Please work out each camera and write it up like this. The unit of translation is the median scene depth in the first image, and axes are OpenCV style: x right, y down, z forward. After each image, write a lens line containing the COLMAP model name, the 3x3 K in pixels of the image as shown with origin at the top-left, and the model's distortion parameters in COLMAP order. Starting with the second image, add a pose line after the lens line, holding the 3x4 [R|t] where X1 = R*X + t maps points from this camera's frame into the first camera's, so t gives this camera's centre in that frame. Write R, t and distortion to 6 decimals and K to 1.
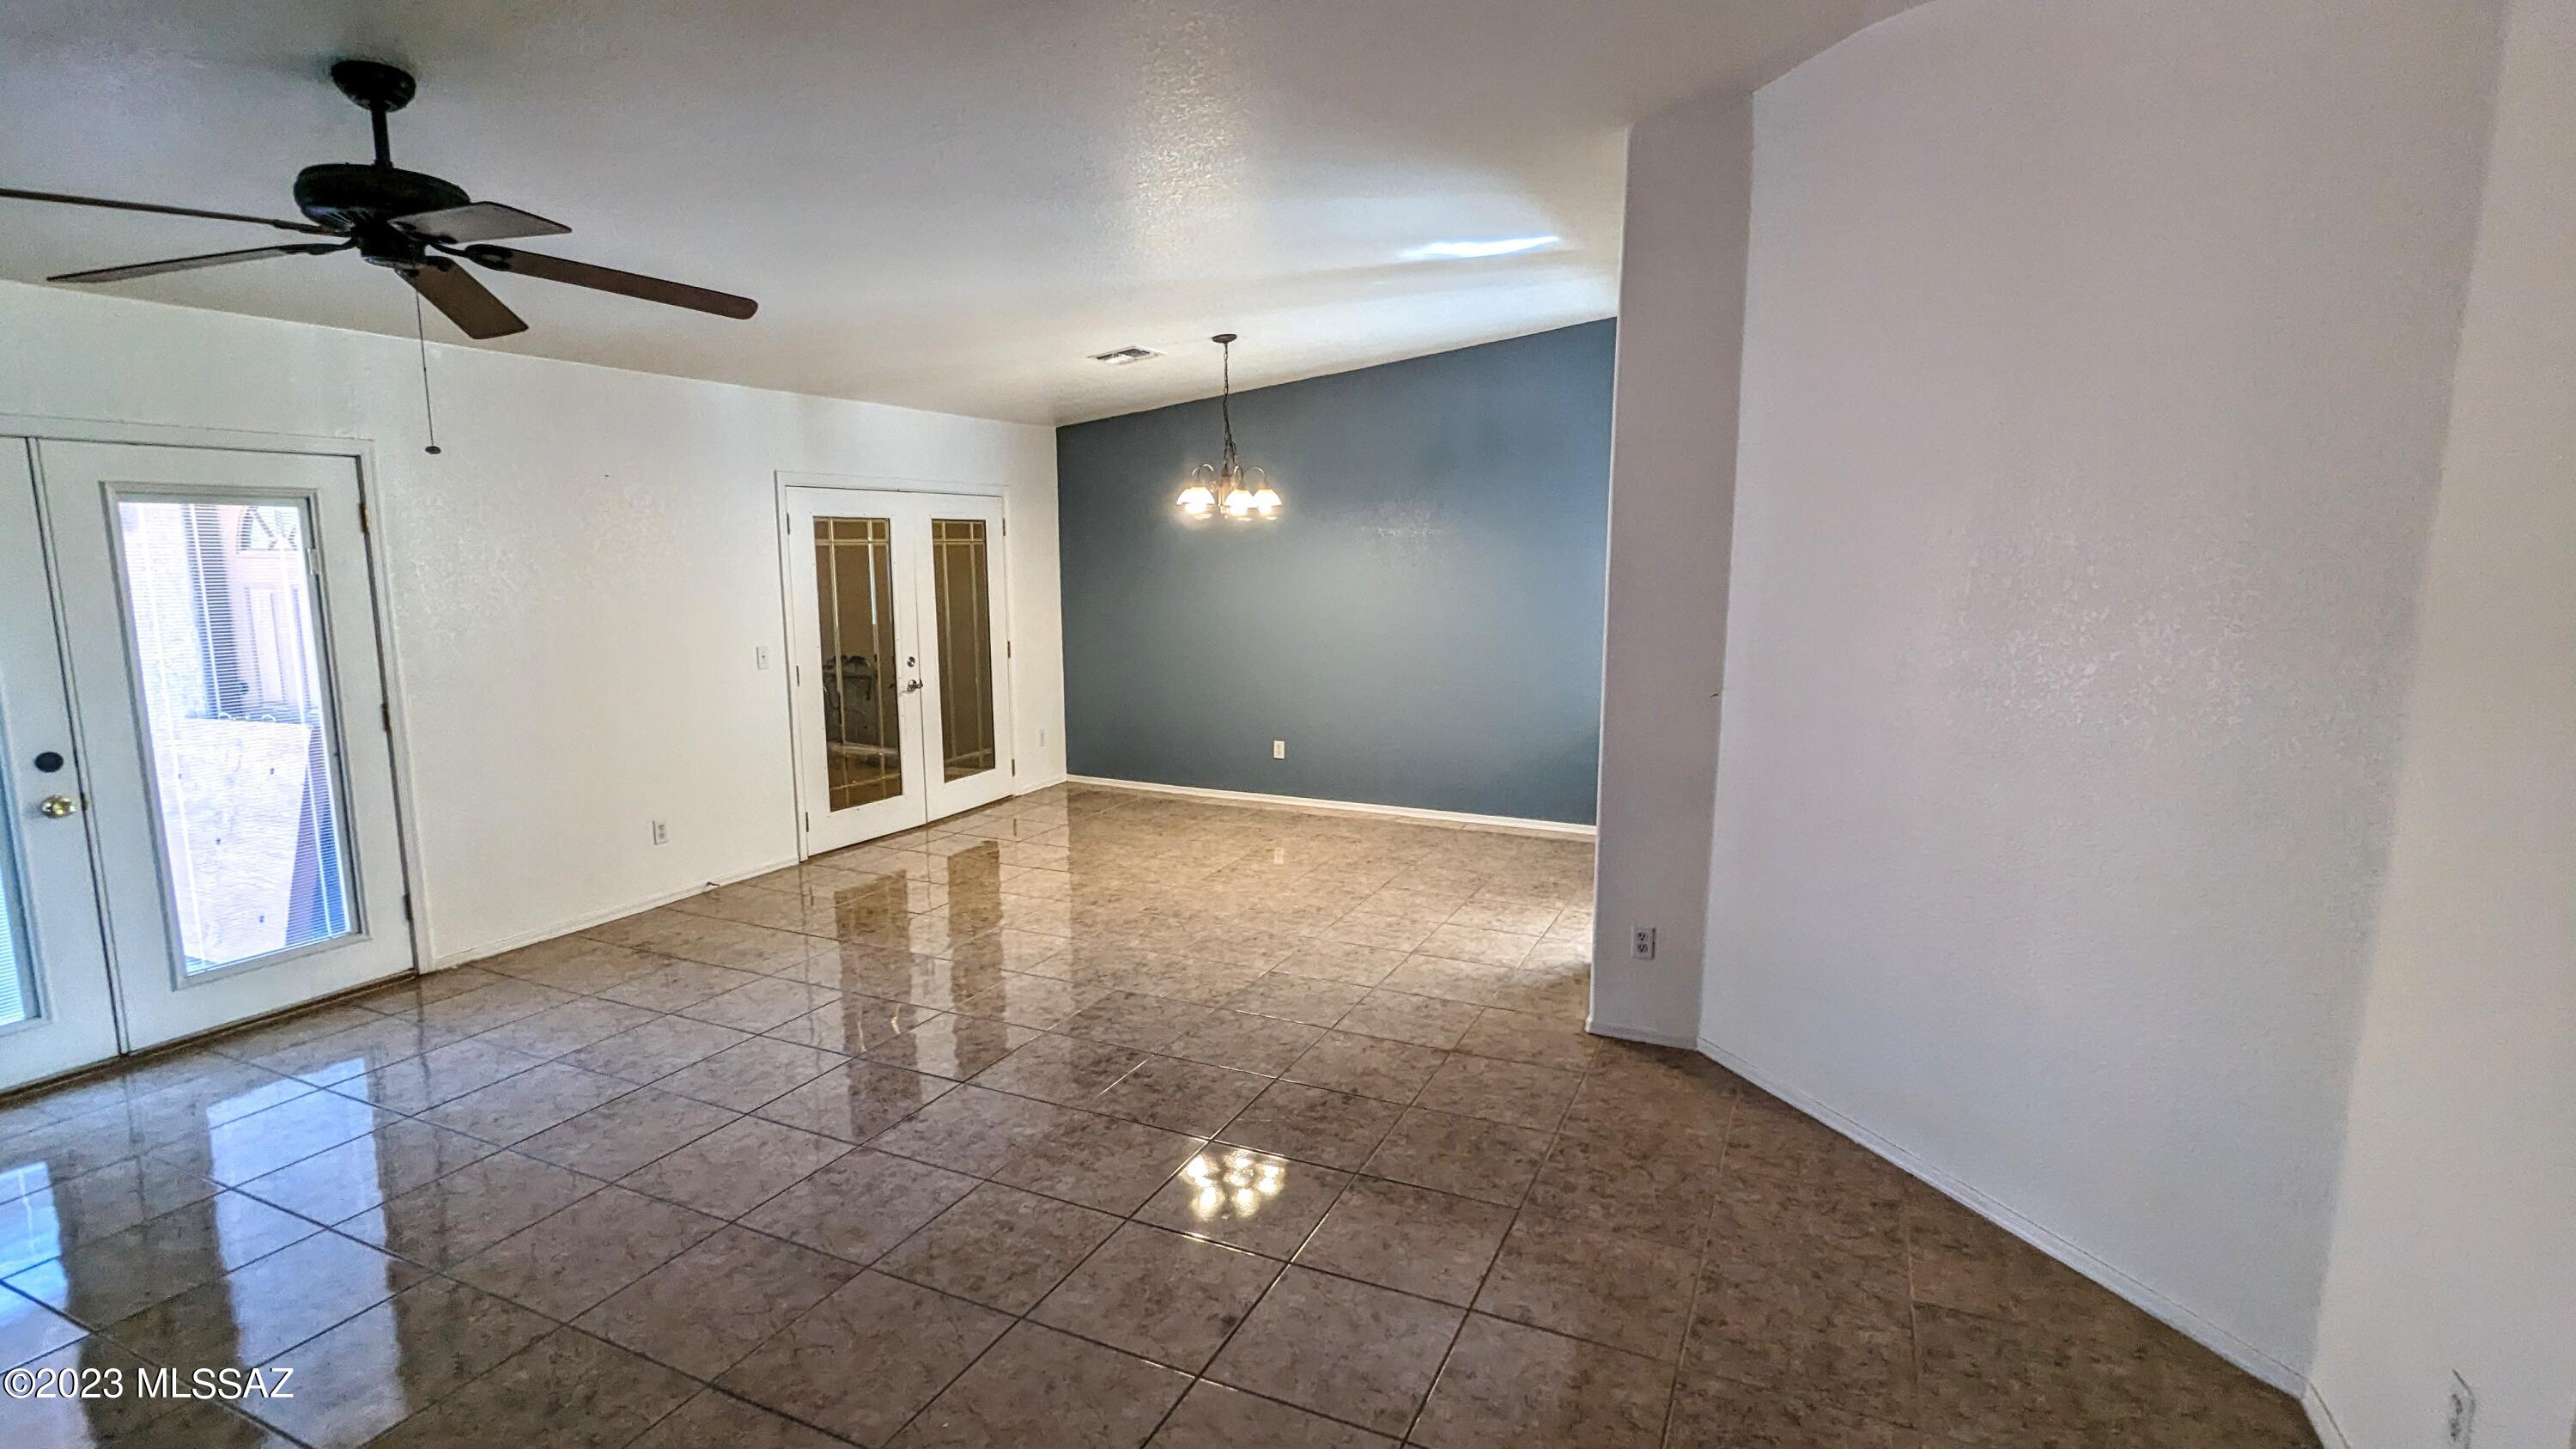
lens RADIAL K [[1219.2, 0, 1282.1], [0, 1219.2, 738.6], [0, 0, 1]] dist [-0.001947, 0.000998]
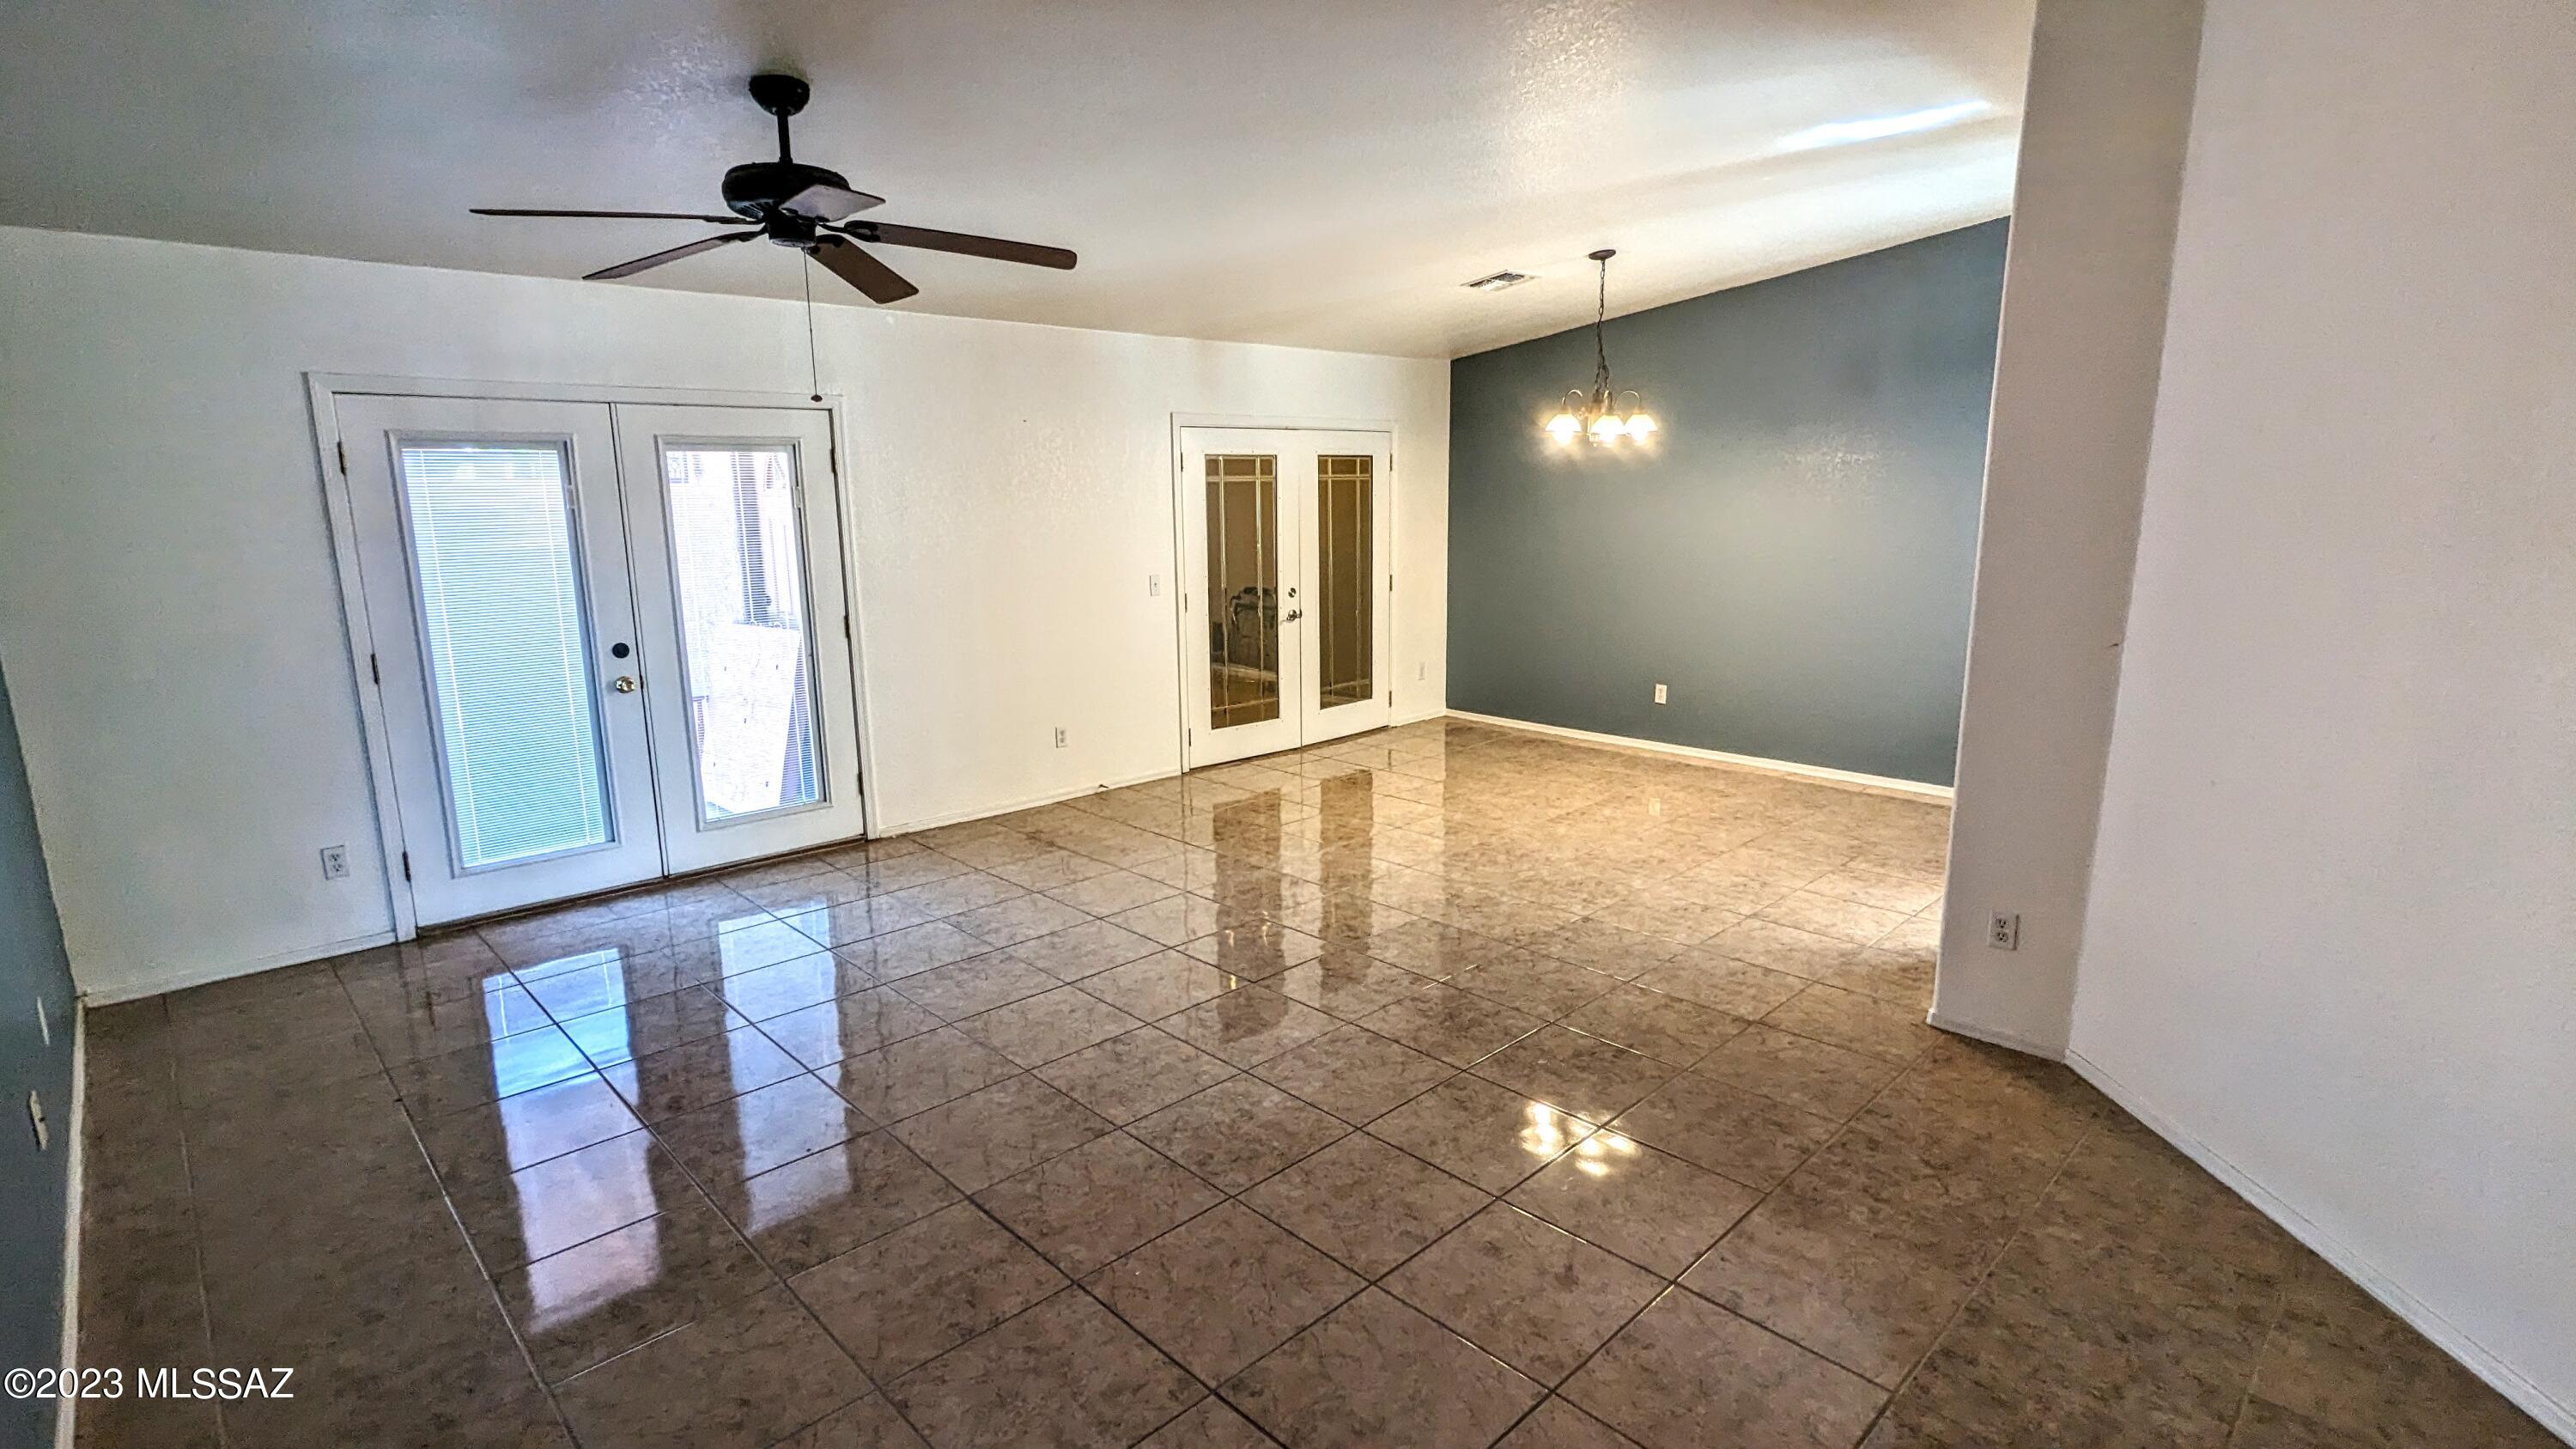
lens RADIAL K [[1219.2, 0, 1279.5], [0, 1219.2, 737.0], [0, 0, 1]] dist [-0.001947, 0.000998]
pose [[0.931632, 0.061947, -0.358085, 0.111291], [-0.045091, 0.997454, 0.055242, 0.006160], [0.360596, -0.035319, 0.932053, 0.017550]]
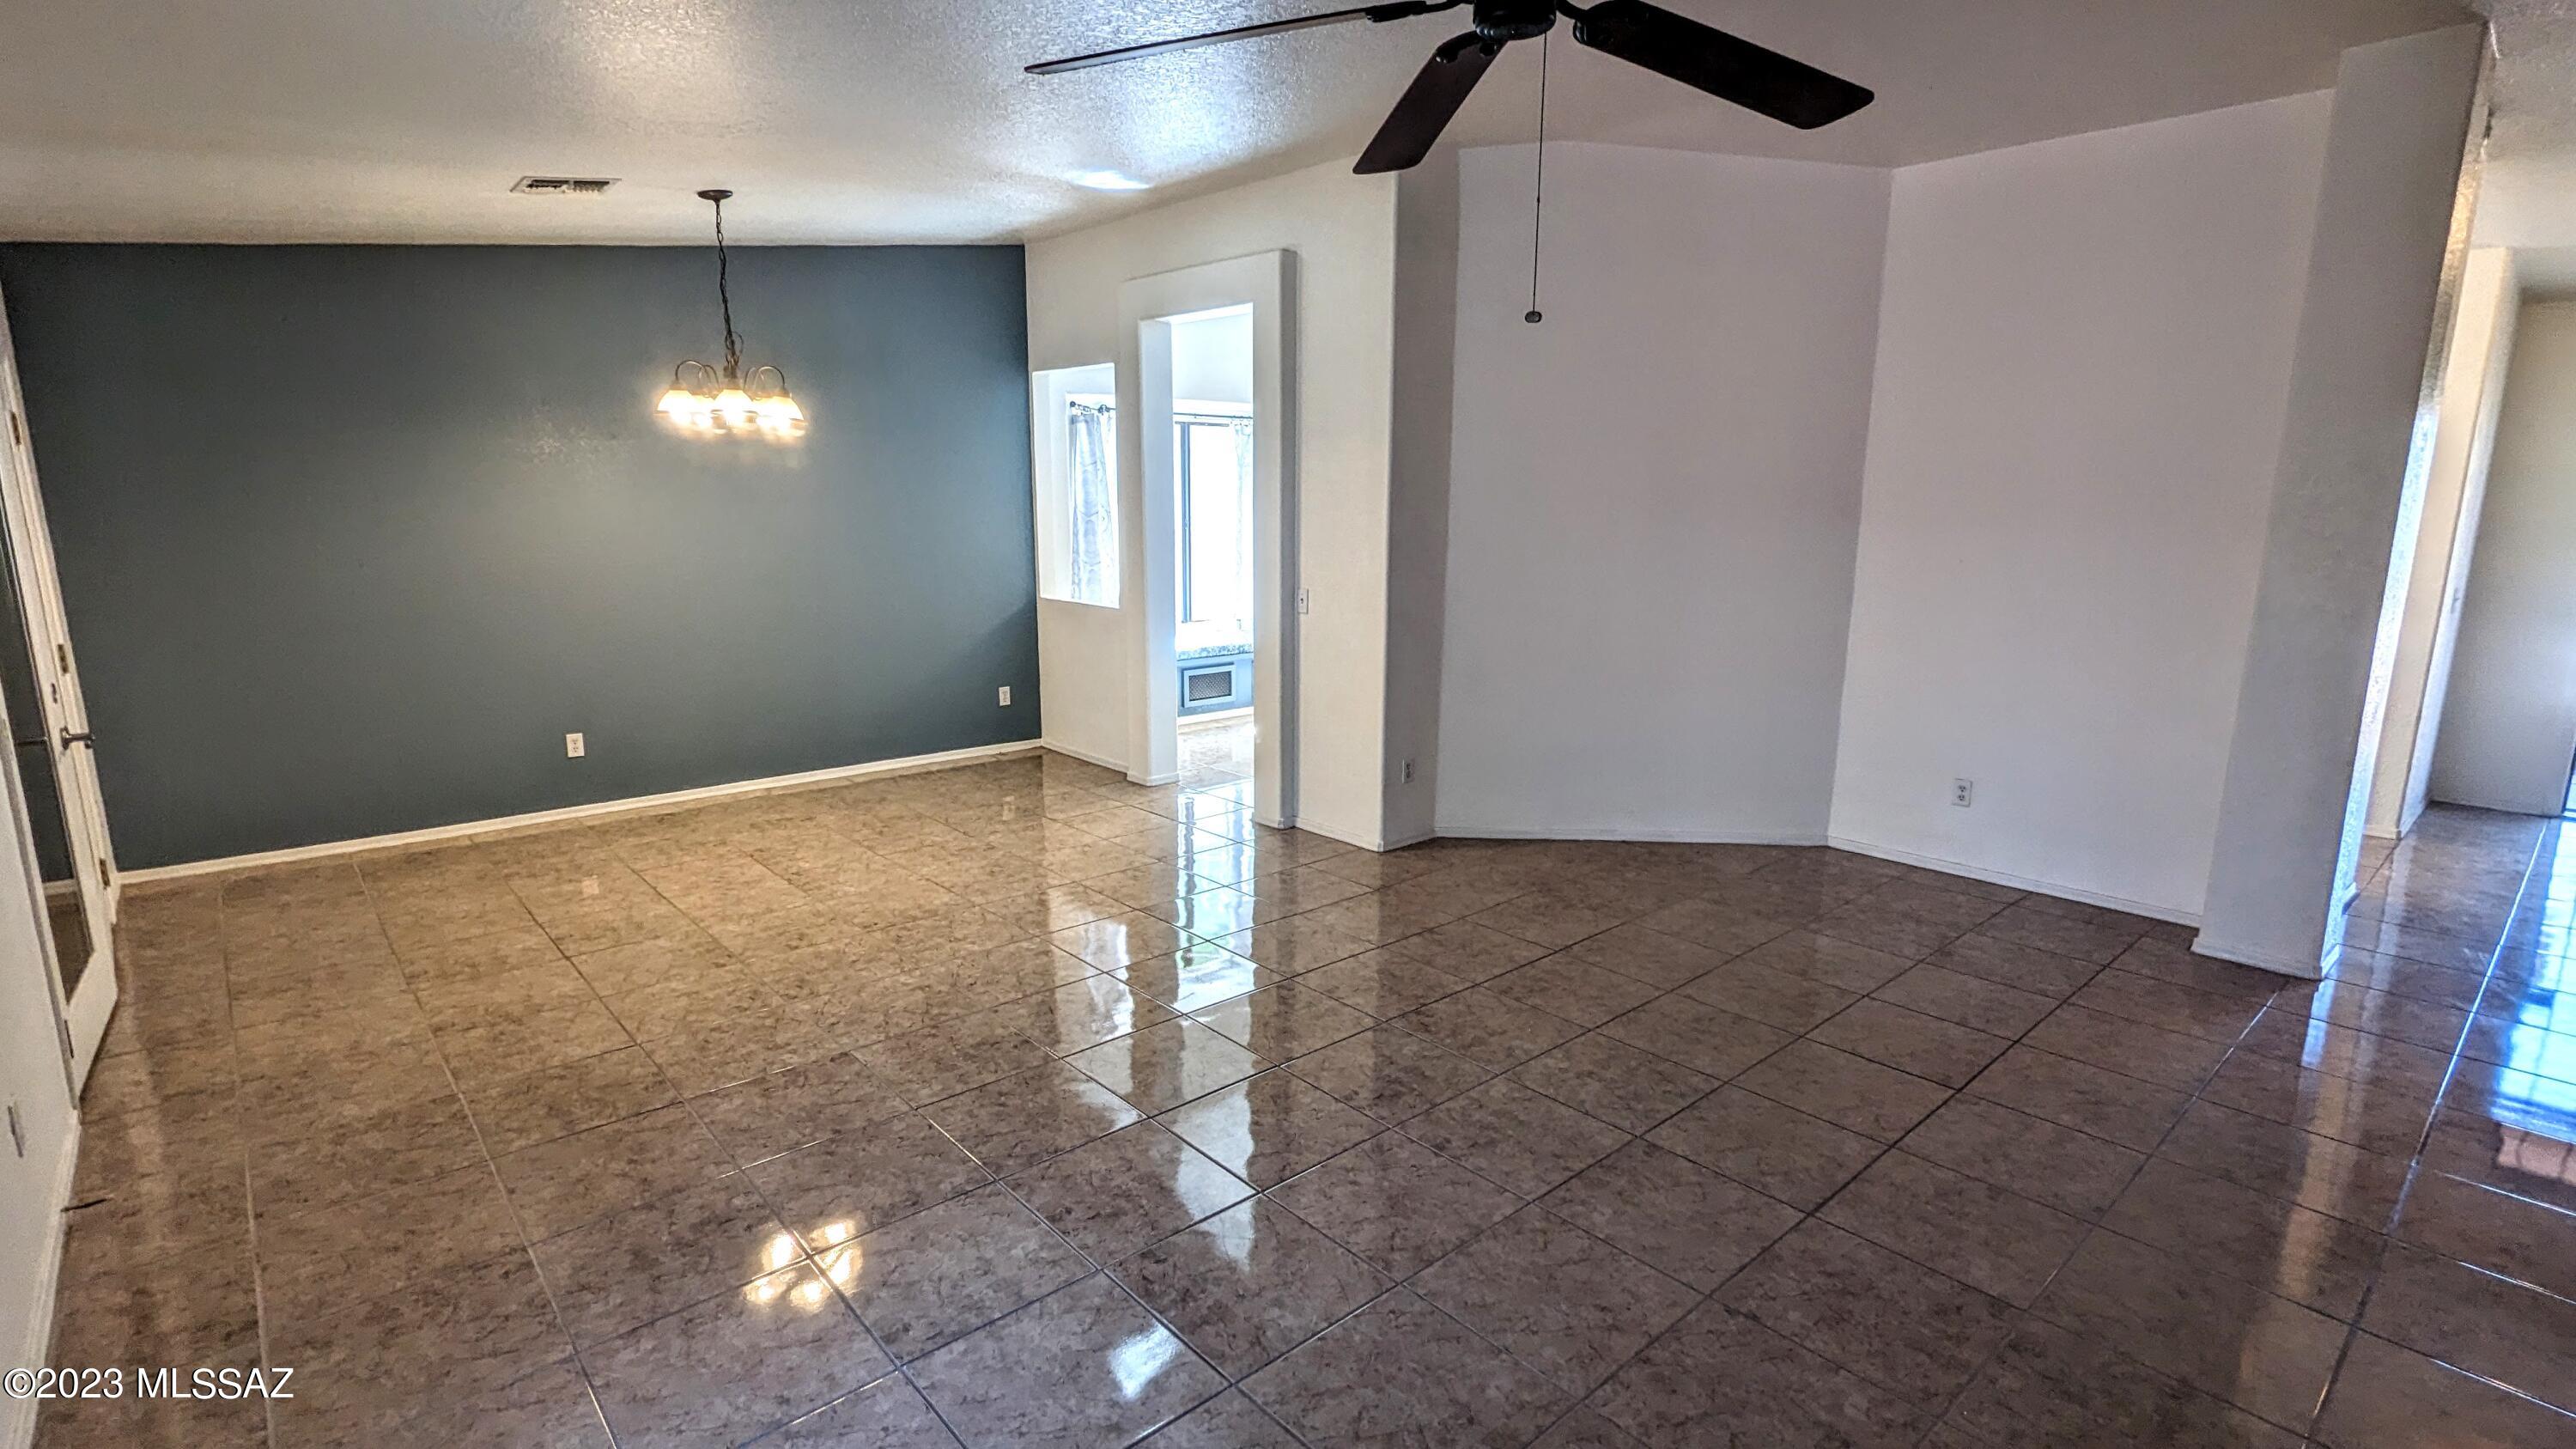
lens RADIAL K [[1219.2, 0, 1290.3], [0, 1219.2, 723.6], [0, 0, 1]] dist [-0.001947, 0.000998]
pose [[0.397877, -0.176078, 0.900383, -0.884909], [0.140418, 0.981534, 0.129898, -0.070062], [-0.906629, 0.074746, 0.415255, 0.519411]]
